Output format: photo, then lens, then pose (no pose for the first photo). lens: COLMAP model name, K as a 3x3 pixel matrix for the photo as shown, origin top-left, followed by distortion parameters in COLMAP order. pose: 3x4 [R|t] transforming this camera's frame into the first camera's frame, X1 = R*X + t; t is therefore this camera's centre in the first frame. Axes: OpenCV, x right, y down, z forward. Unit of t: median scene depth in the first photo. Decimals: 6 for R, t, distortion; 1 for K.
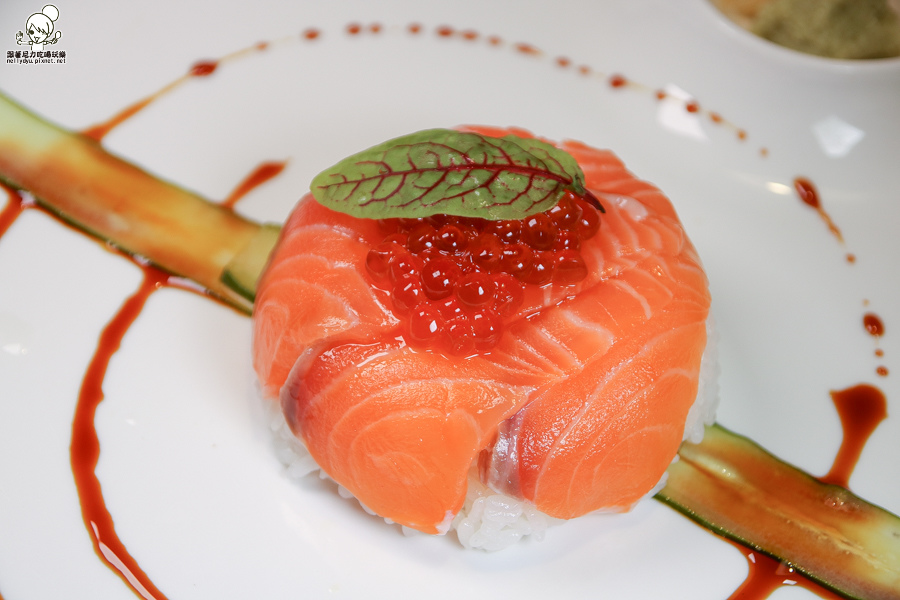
lens RADIAL K [[2338.4, 0, 452.4], [0, 2338.4, 303.8], [0, 0, 1]] dist [0.310960, 0.000000]
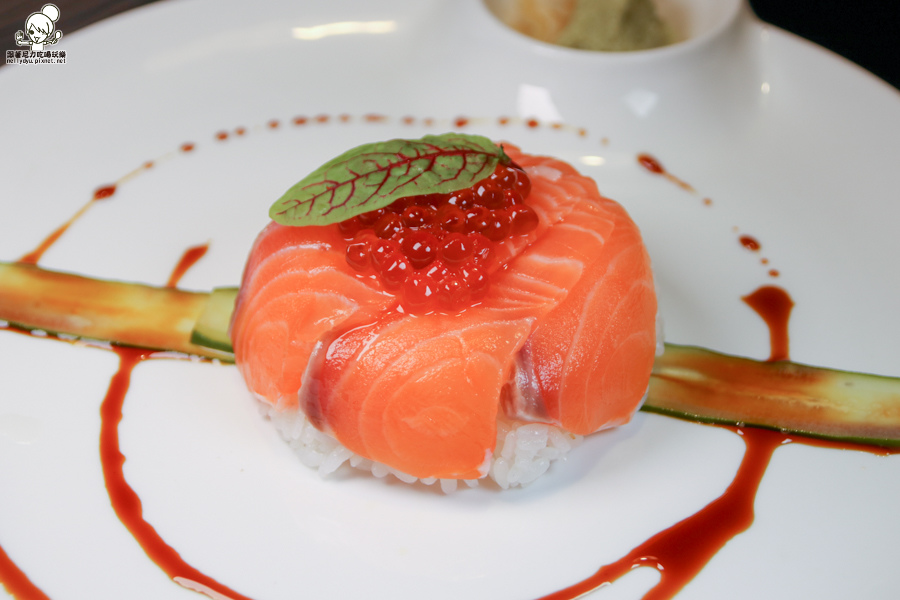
lens RADIAL K [[1868.0, 0, 440.7], [0, 1868.0, 294.6], [0, 0, 1]] dist [0.143678, 0.000000]
pose [[0.947145, -0.238241, 0.214845, -0.184008], [0.270755, 0.952848, -0.137016, 0.128259], [-0.172072, 0.187944, 0.966989, 0.151804]]
